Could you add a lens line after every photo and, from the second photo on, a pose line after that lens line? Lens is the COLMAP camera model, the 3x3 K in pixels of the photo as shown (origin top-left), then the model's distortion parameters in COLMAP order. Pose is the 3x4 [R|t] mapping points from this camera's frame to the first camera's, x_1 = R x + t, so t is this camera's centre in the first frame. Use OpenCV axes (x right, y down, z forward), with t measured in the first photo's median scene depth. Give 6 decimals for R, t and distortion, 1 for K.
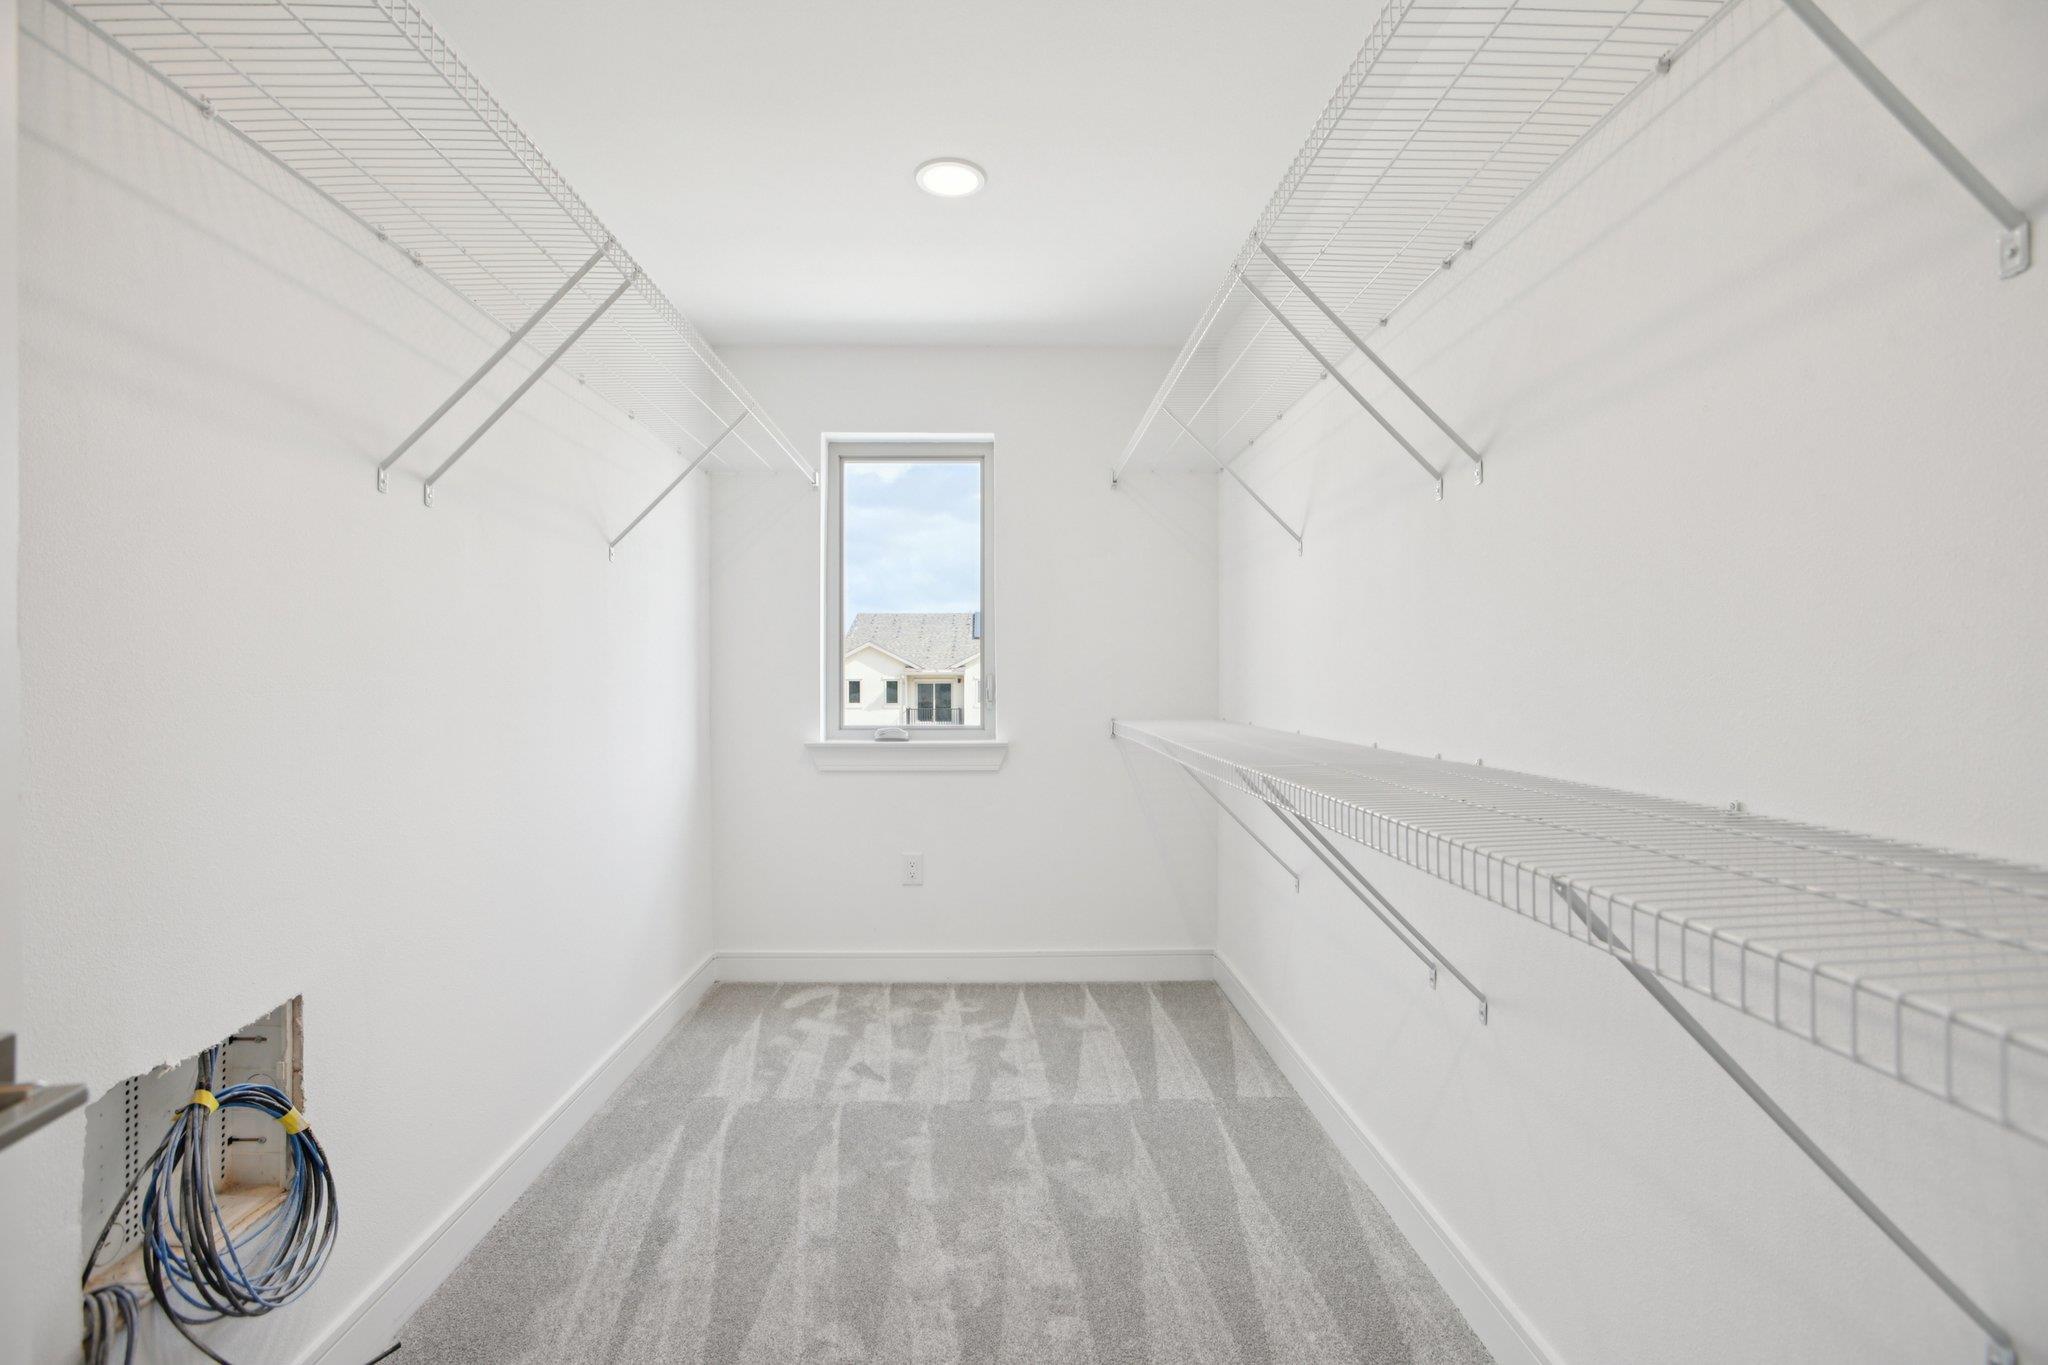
lens RADIAL K [[977.2, 0, 1020.6], [0, 977.2, 670.6], [0, 0, 1]] dist [-0.044324, 0.021923]
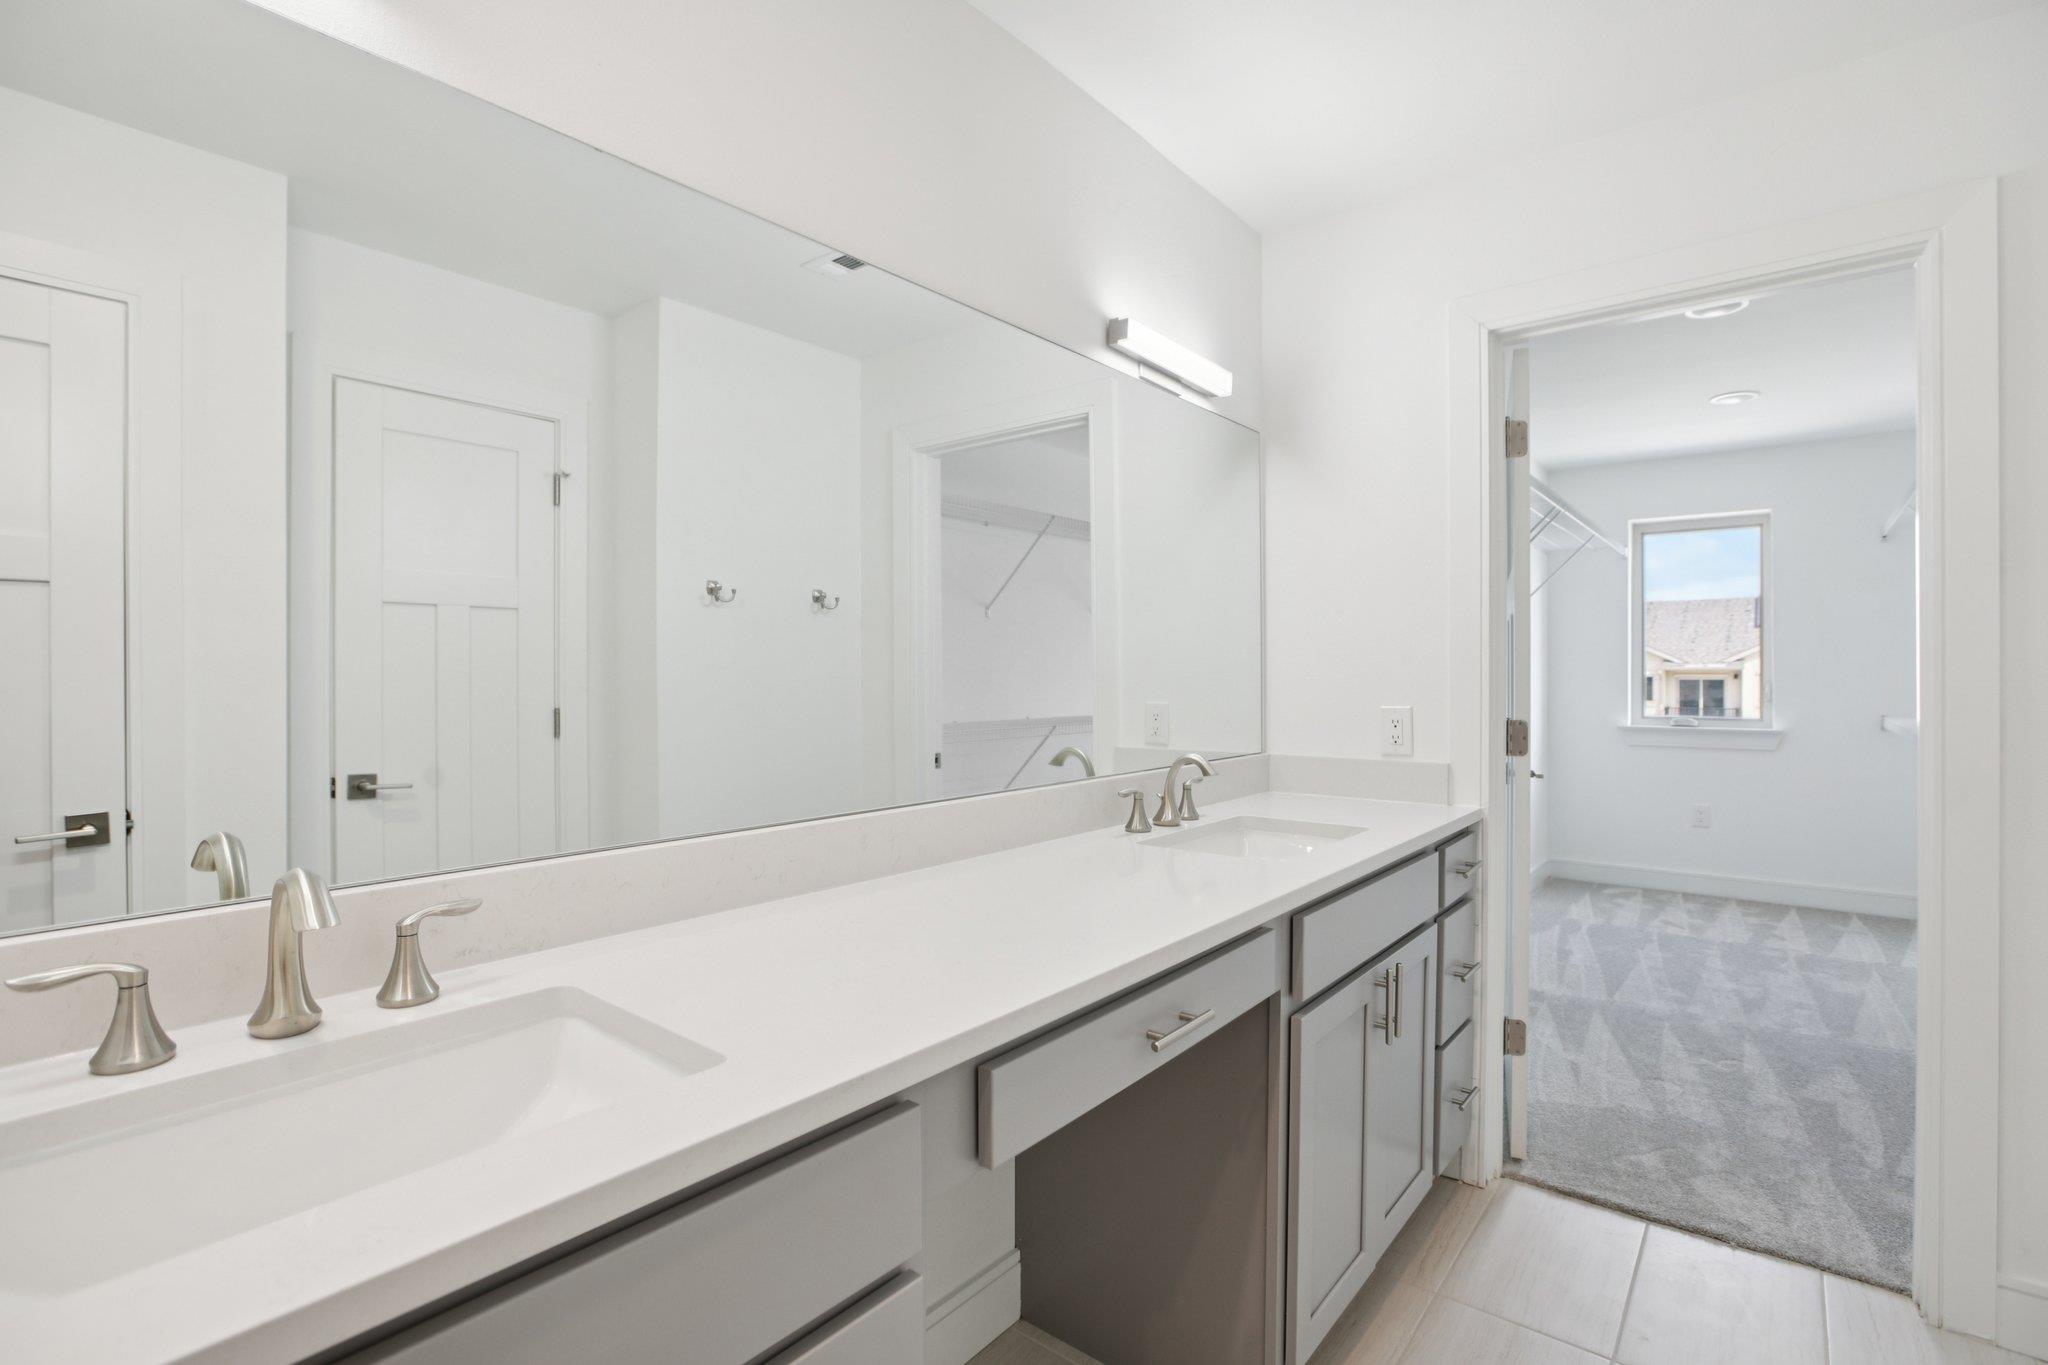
lens RADIAL K [[977.2, 0, 1020.6], [0, 977.2, 670.6], [0, 0, 1]] dist [-0.044324, 0.021923]
pose [[0.763350, 0.002036, -0.645982, 0.042015], [0.002675, 0.999976, 0.006312, -0.025688], [0.645980, -0.006547, 0.763326, -0.786136]]
